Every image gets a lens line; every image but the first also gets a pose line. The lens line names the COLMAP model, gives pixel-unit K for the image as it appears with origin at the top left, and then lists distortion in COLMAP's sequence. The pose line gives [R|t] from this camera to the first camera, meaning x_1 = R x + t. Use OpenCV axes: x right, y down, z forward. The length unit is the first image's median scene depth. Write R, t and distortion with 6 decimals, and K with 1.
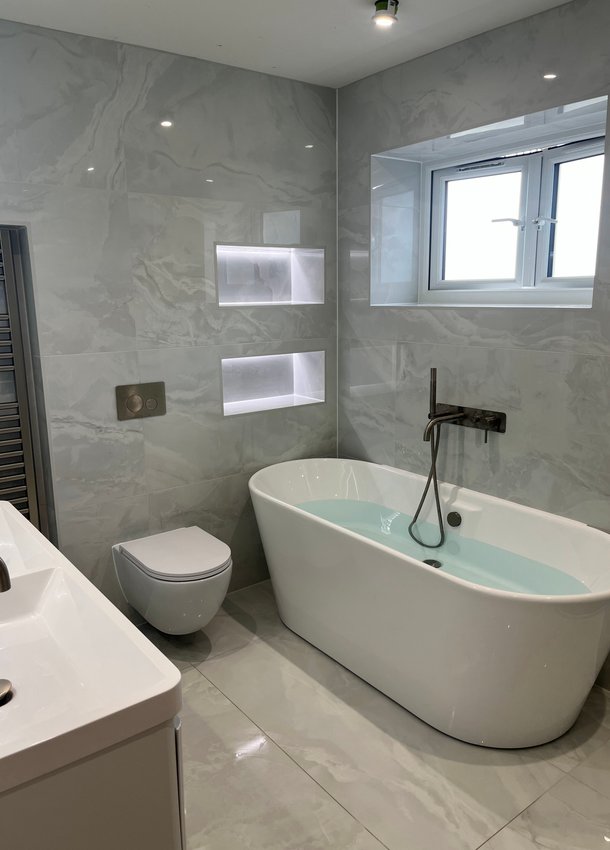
lens RADIAL K [[633.6, 0, 305.0], [0, 633.6, 425.0], [0, 0, 1]] dist [0.002060, -0.089935]
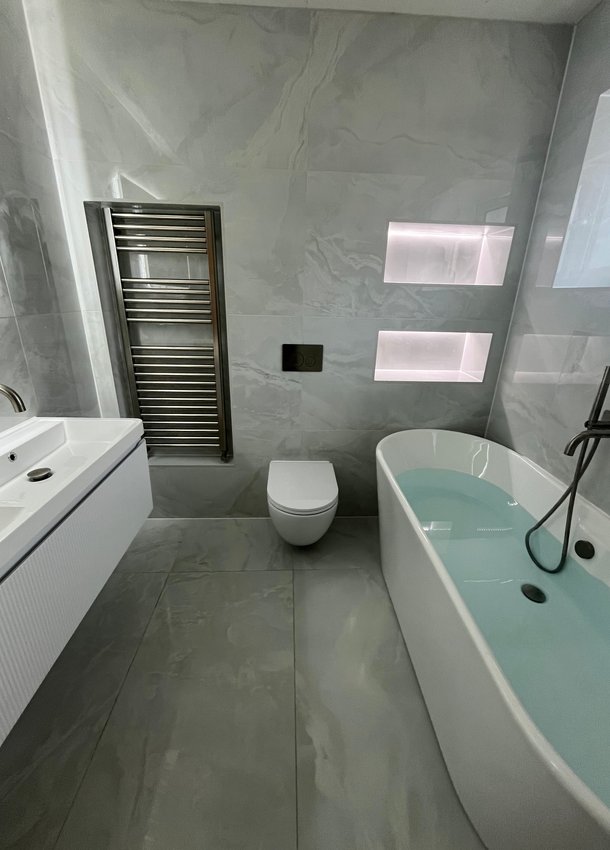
lens RADIAL K [[340.0, 0, 303.4], [0, 340.0, 421.2], [0, 0, 1]] dist [-0.016536, 0.000144]
pose [[0.812429, 0.230917, -0.535384, 0.127490], [-0.148810, 0.969942, 0.192532, -0.045775], [0.563750, -0.076748, 0.822372, 0.426875]]
